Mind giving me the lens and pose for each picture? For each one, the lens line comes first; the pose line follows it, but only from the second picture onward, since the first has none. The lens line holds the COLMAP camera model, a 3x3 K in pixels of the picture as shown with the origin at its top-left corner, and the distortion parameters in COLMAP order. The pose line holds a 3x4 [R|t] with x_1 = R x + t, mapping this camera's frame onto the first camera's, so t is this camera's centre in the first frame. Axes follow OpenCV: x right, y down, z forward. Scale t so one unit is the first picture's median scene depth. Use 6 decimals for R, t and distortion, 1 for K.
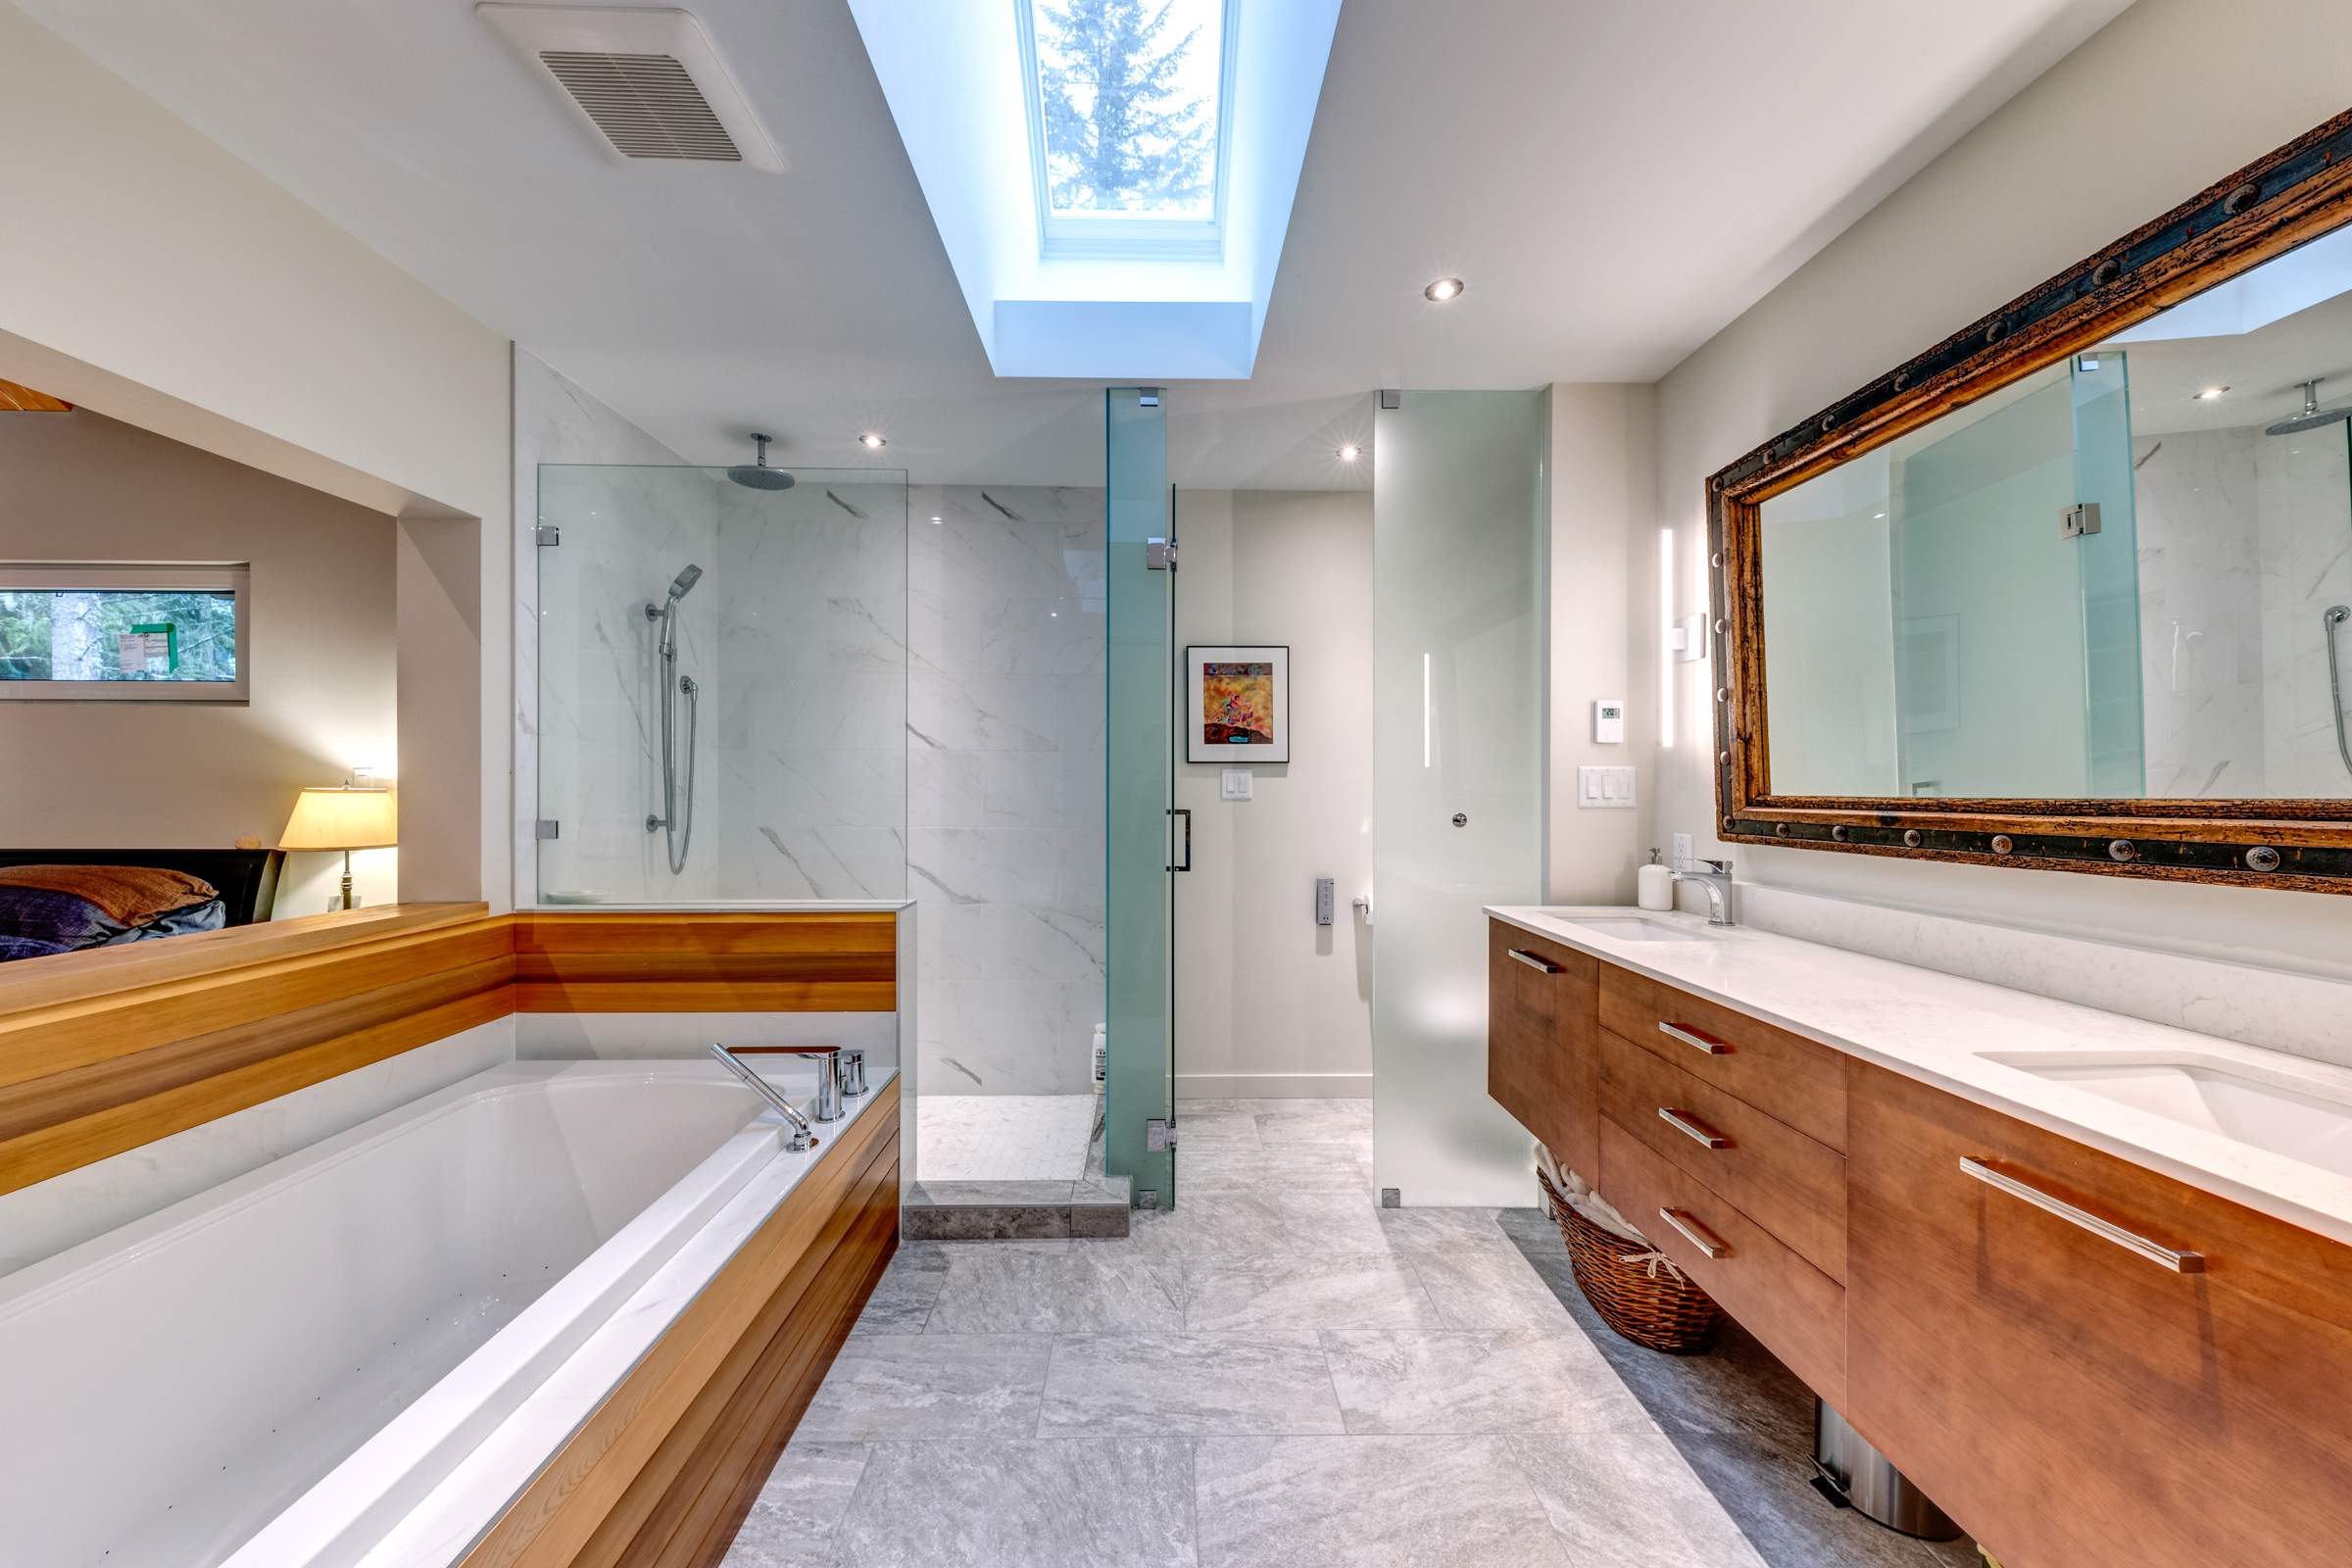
lens RADIAL K [[809.5, 0, 1176.0], [0, 809.5, 784.0], [0, 0, 1]] dist [0.000755, -0.000005]
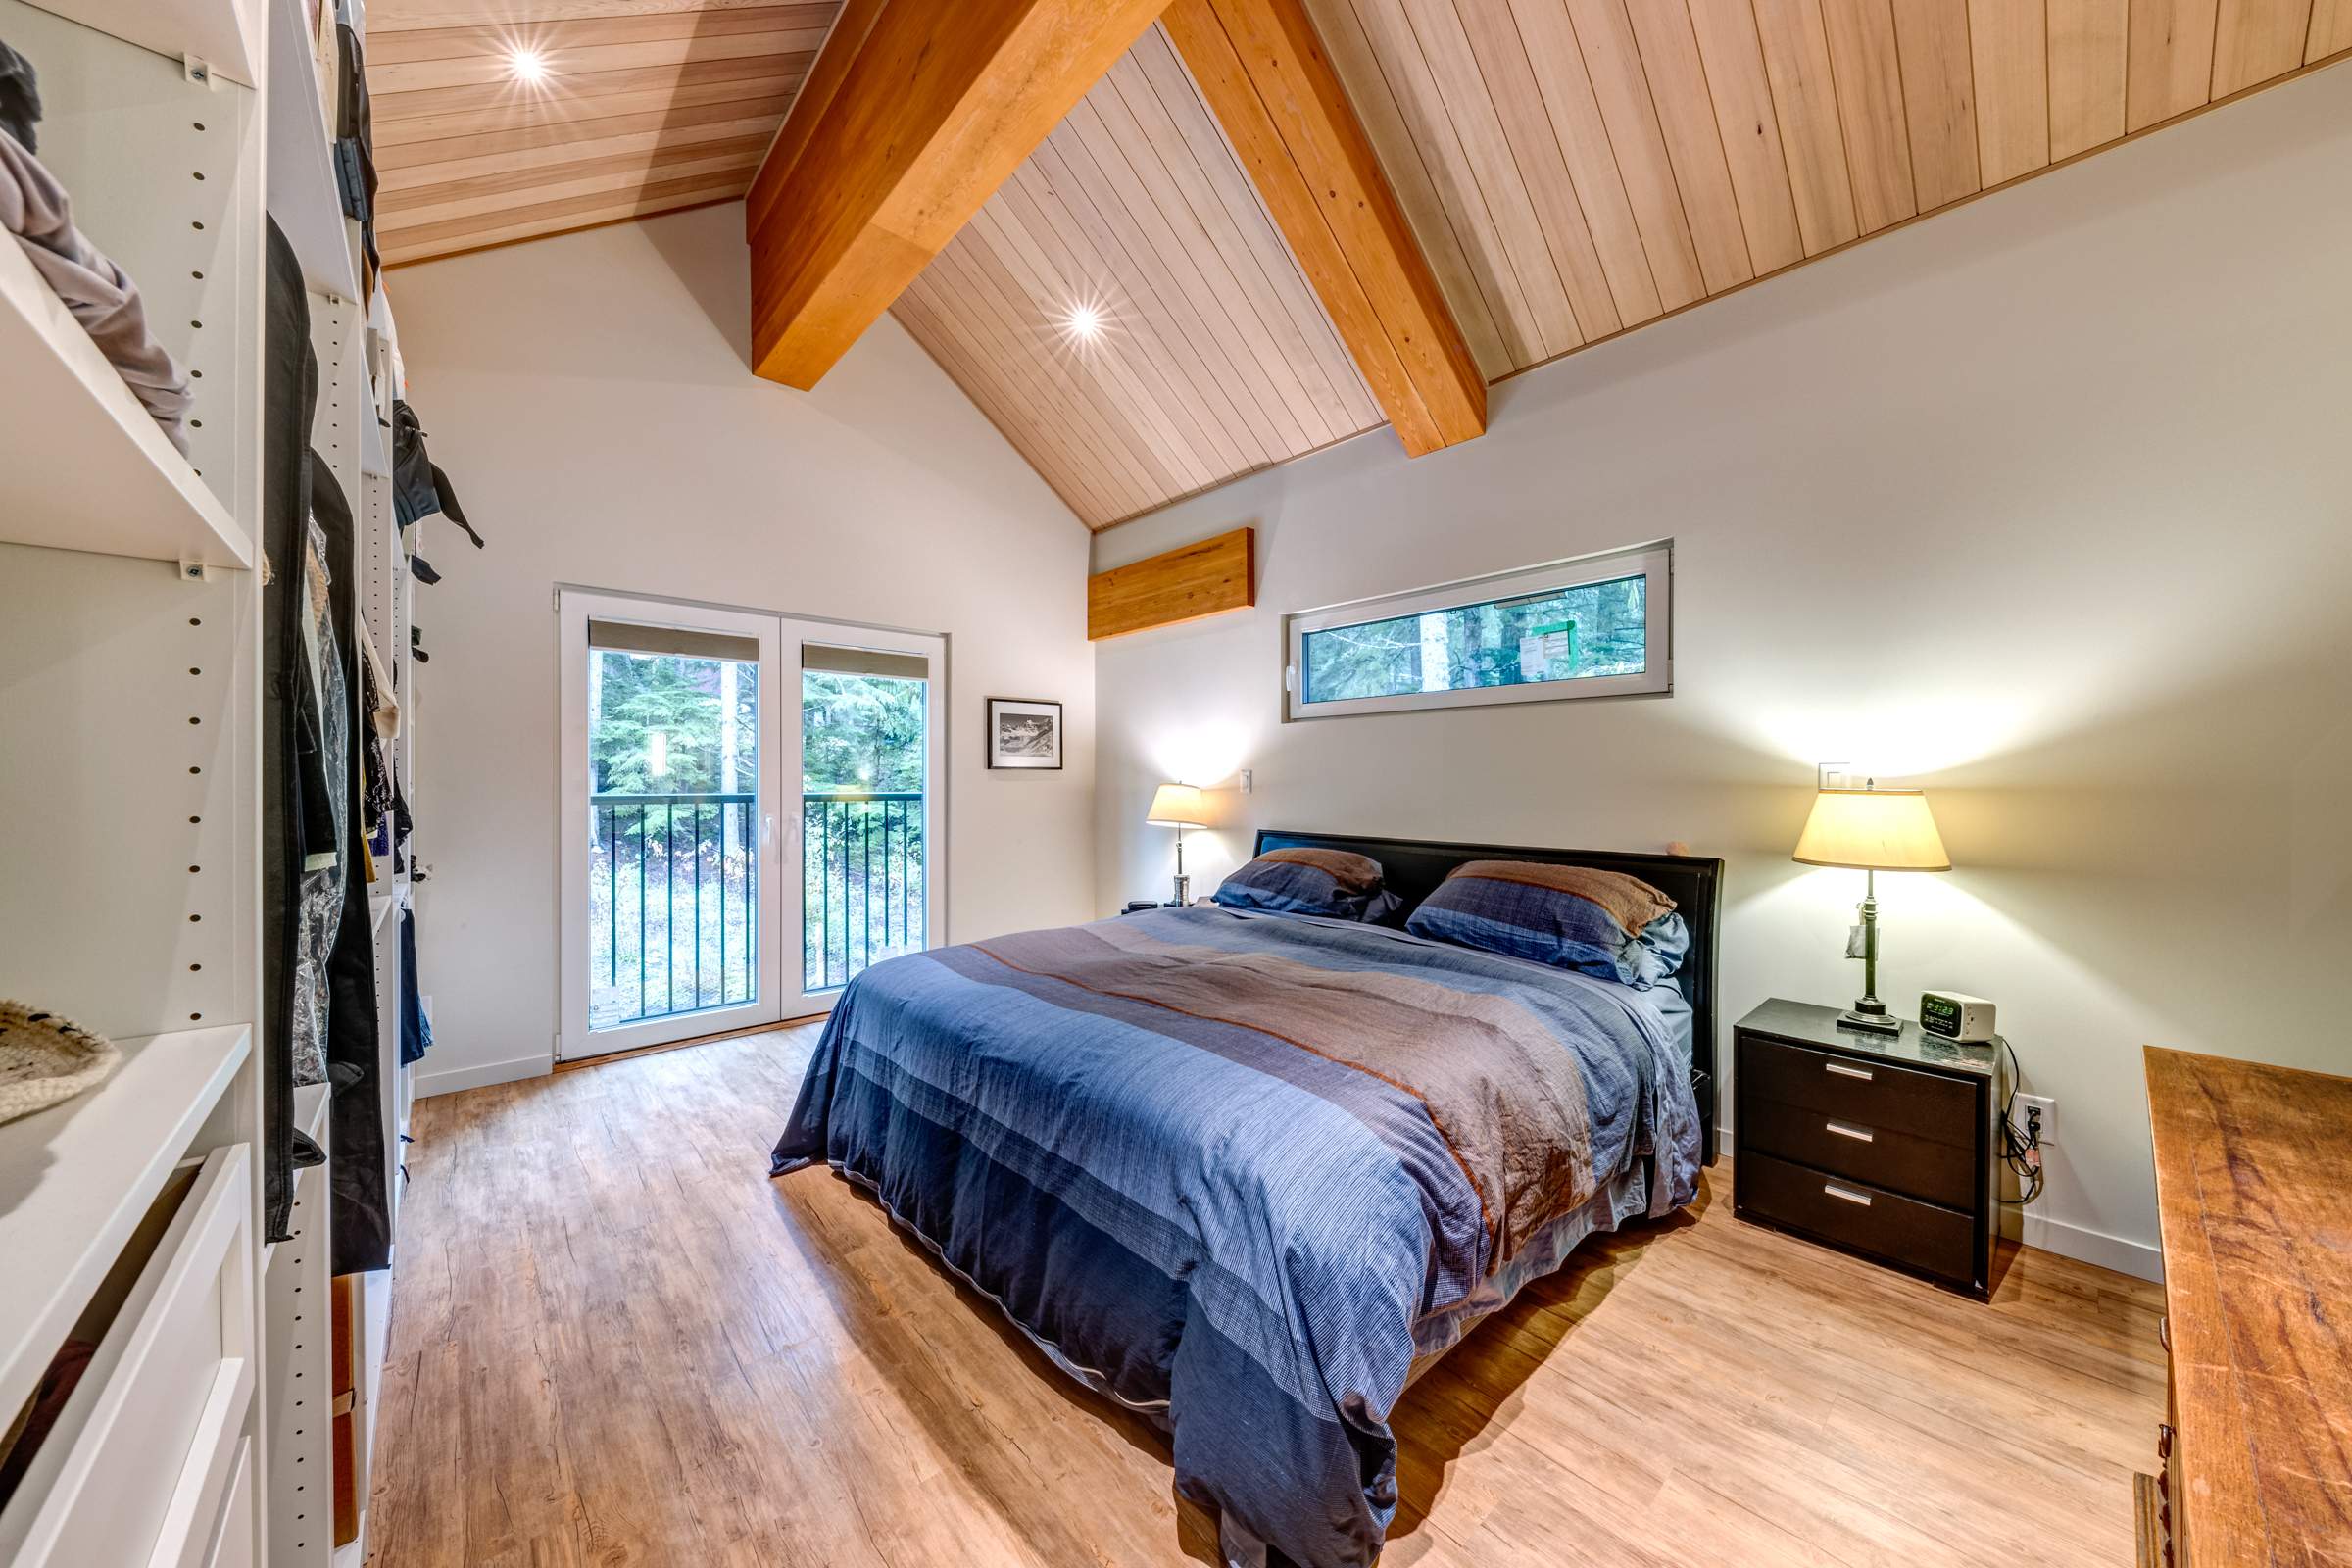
lens RADIAL K [[809.5, 0, 1176.0], [0, 809.5, 784.0], [0, 0, 1]] dist [0.000755, -0.000005]
pose [[0.652916, -0.001532, -0.757428, -0.835755], [0.000489, 0.999999, -0.001601, 0.001668], [0.757430, 0.000675, 0.652916, -0.007853]]
